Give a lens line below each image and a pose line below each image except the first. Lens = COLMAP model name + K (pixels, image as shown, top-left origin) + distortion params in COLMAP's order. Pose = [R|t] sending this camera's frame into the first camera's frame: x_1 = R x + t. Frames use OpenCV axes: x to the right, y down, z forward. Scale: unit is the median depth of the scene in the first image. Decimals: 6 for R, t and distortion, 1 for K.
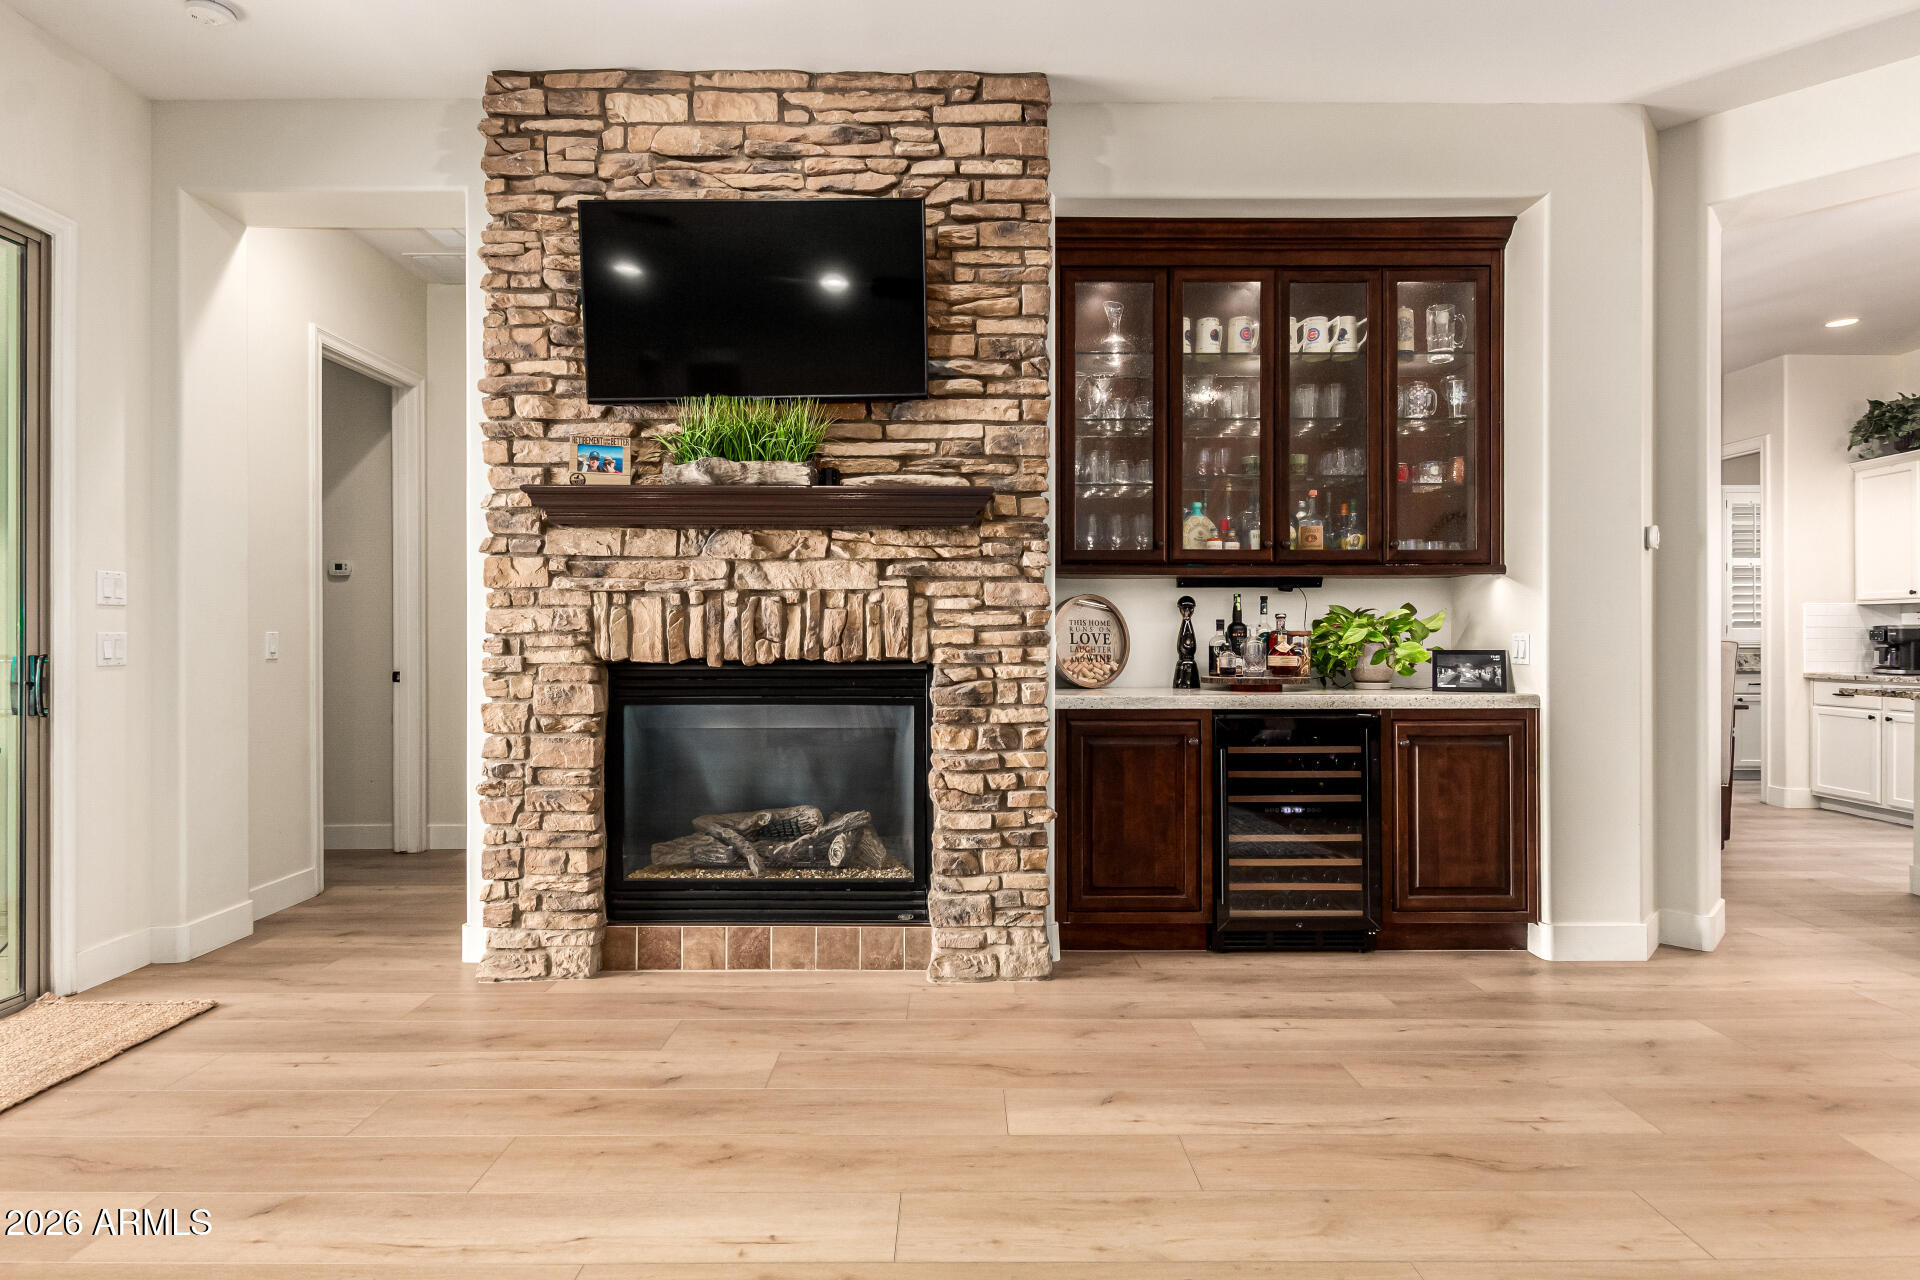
lens RADIAL K [[981.4, 0, 959.3], [0, 981.4, 636.9], [0, 0, 1]] dist [0.003284, -0.002294]
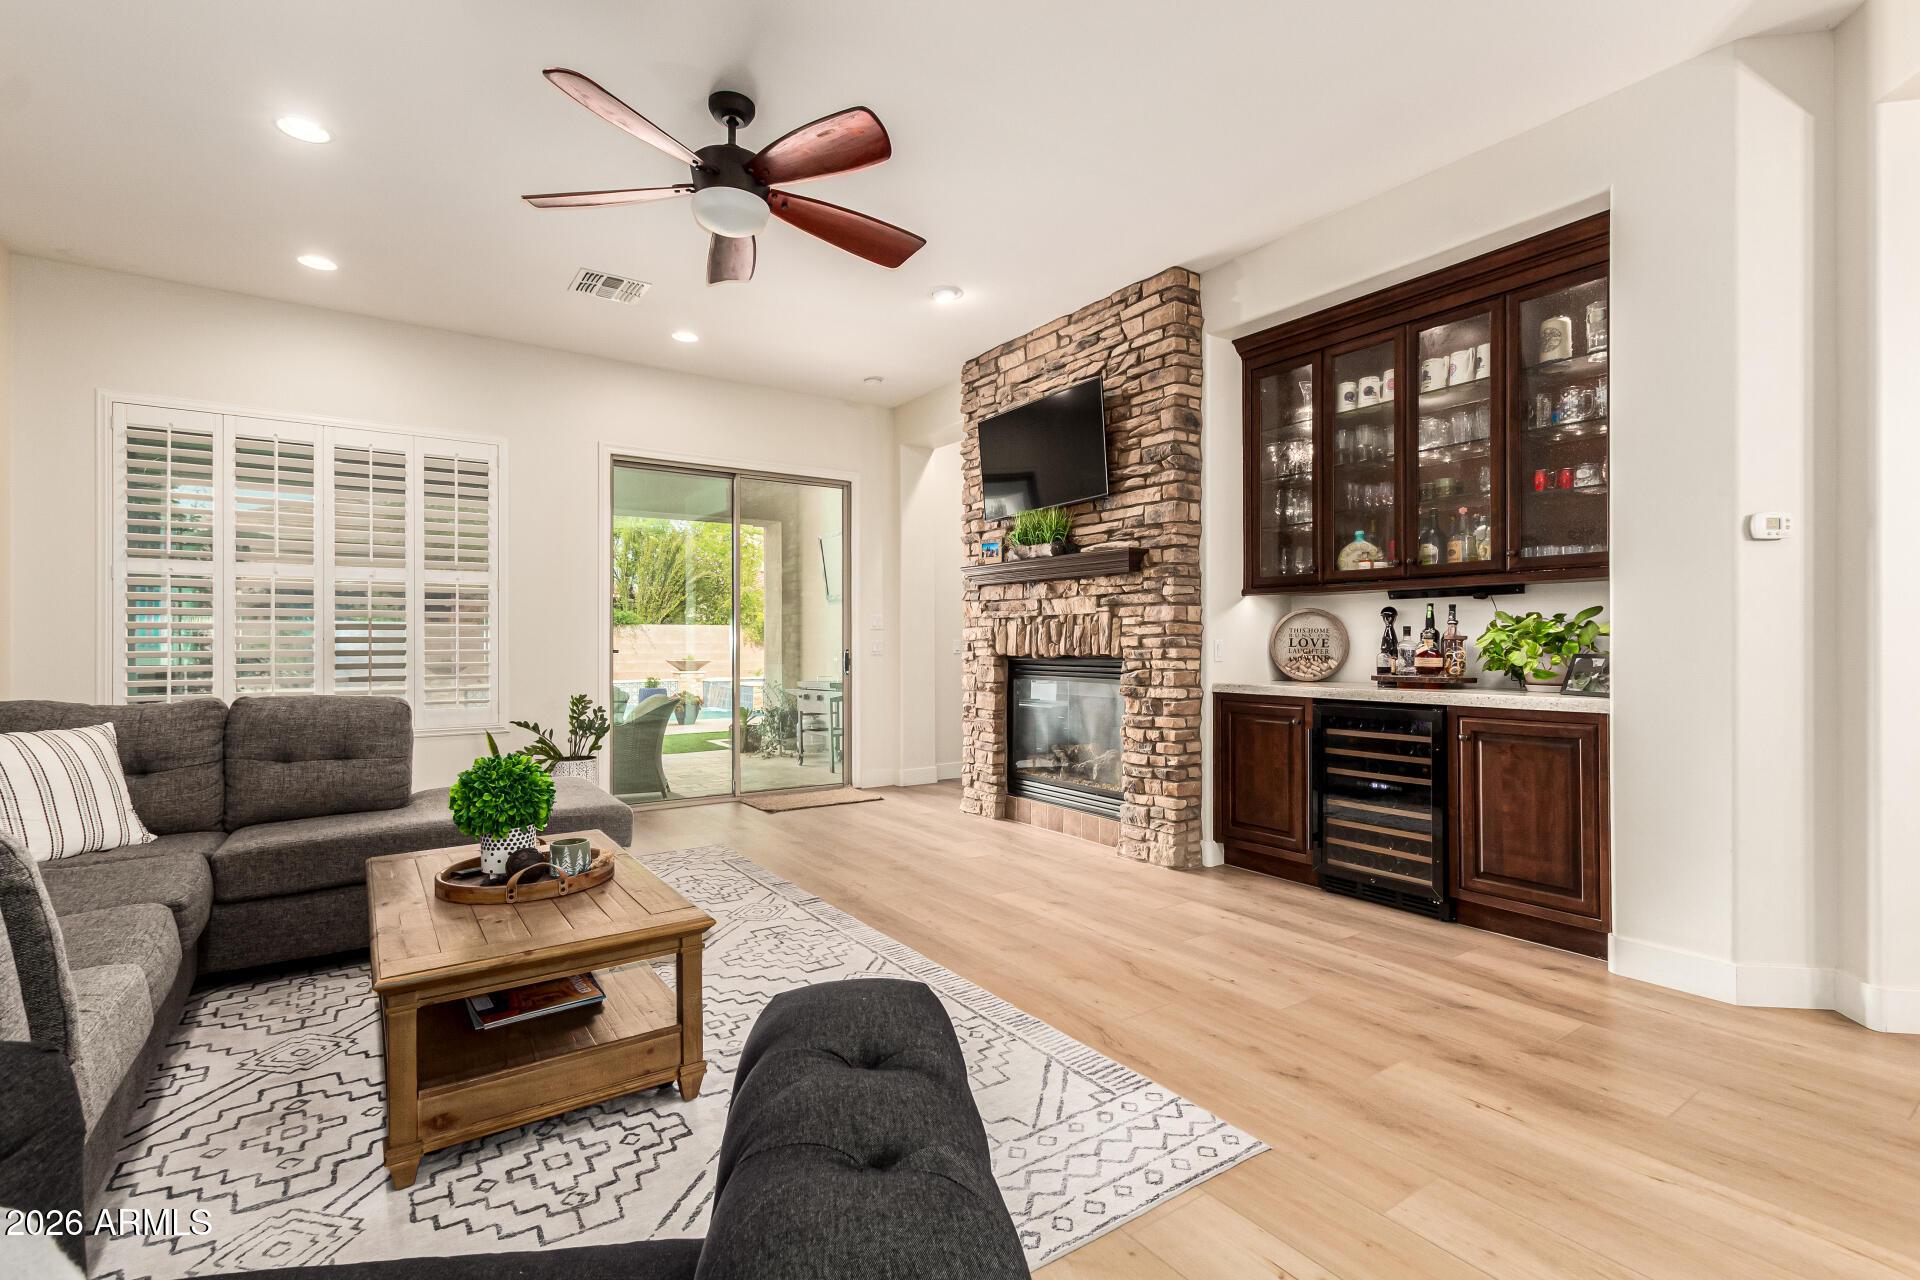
lens RADIAL K [[874.0, 0, 963.7], [0, 874.0, 644.0], [0, 0, 1]] dist [0.002358, -0.000851]
pose [[0.566679, 0.000228, -0.823939, 1.005257], [0.000747, 0.999999, 0.000791, 0.002406], [0.823939, -0.001064, 0.566678, -0.022481]]
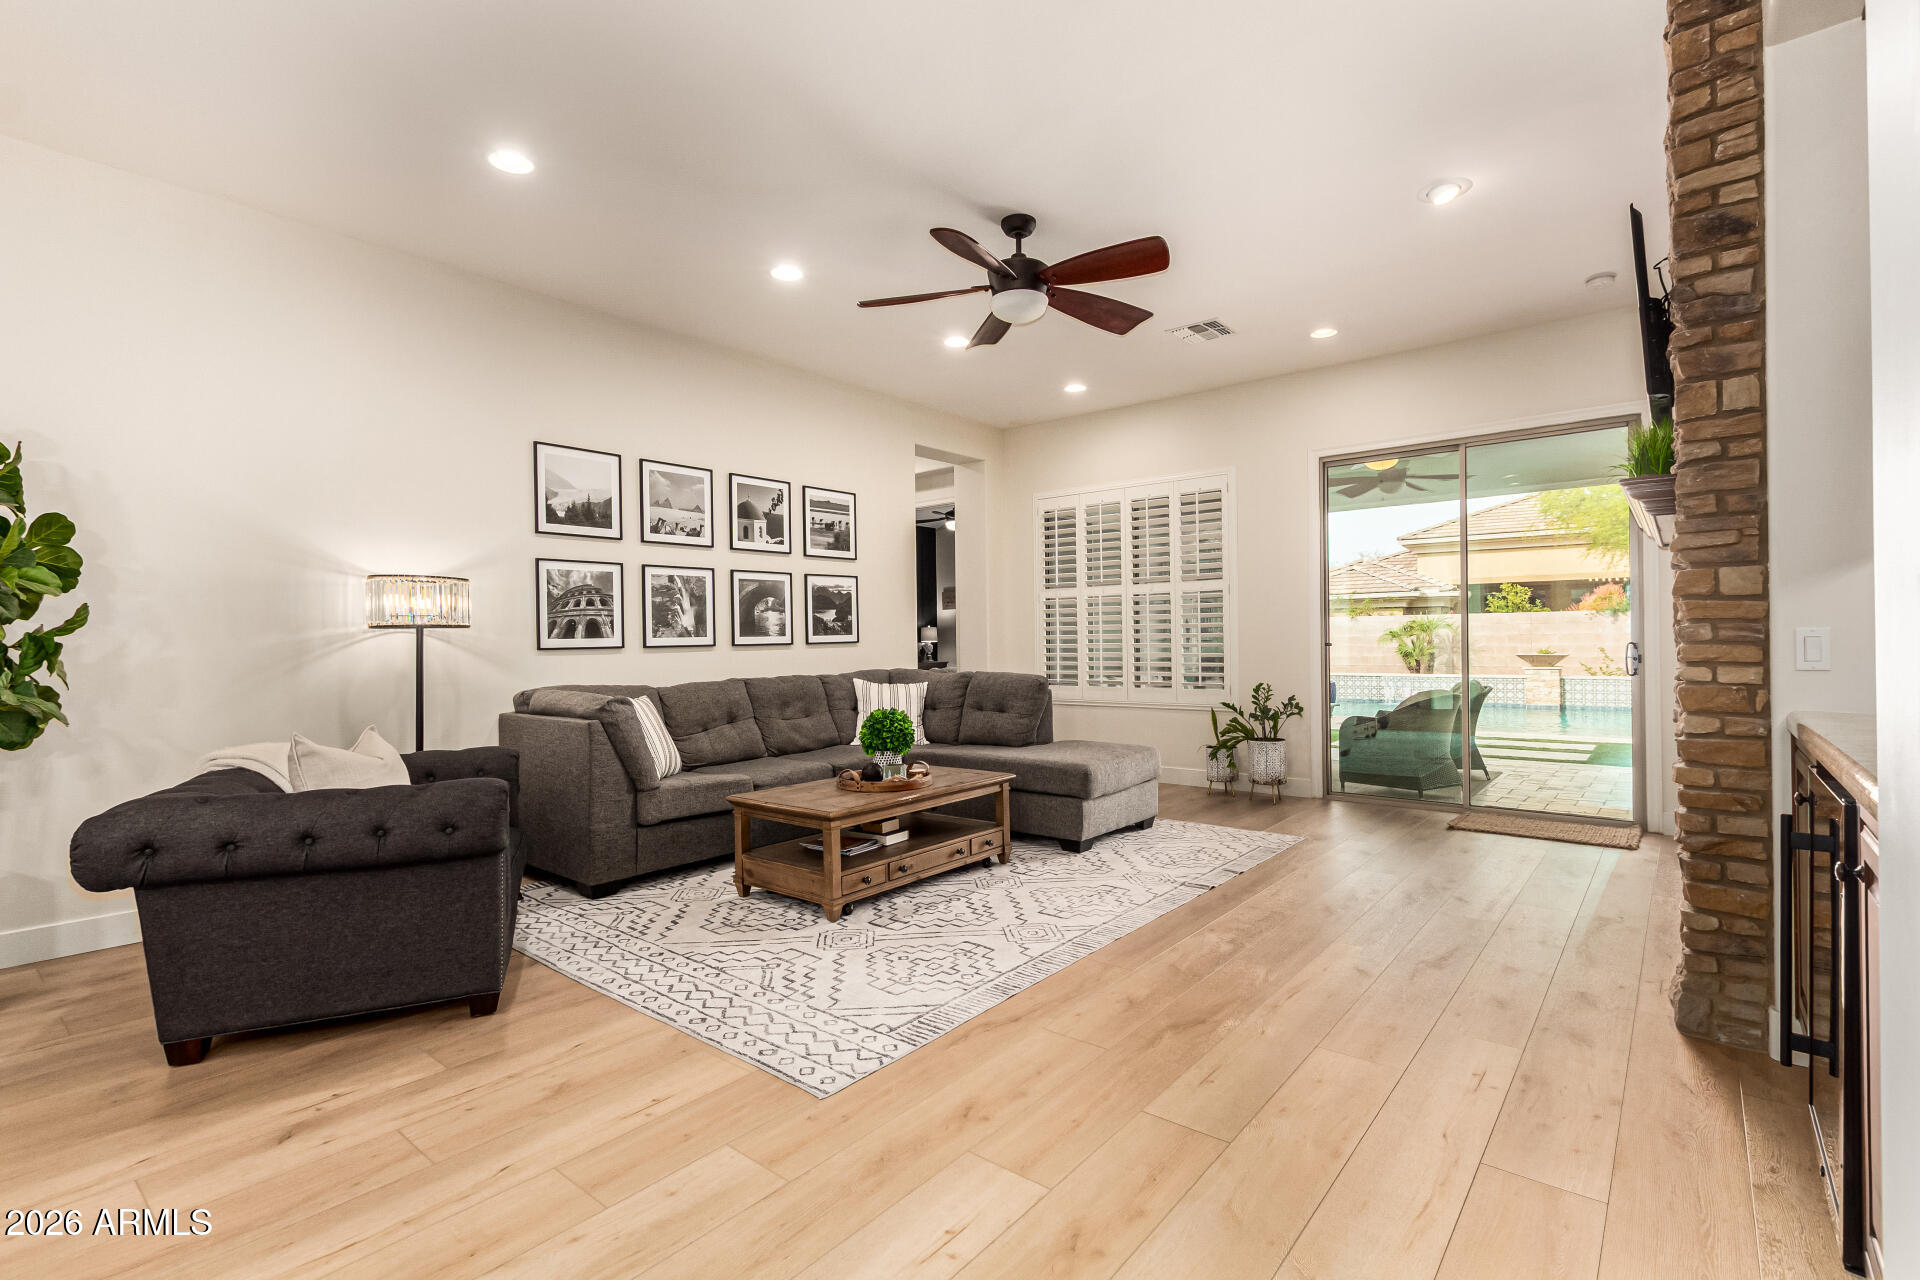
lens RADIAL K [[874.0, 0, 962.3], [0, 874.0, 636.8], [0, 0, 1]] dist [0.002358, -0.000851]
pose [[-0.635723, 0.003577, -0.771909, 1.074686], [0.009961, 0.999944, -0.003570, 0.000326], [0.771853, -0.009958, -0.635723, 1.001058]]
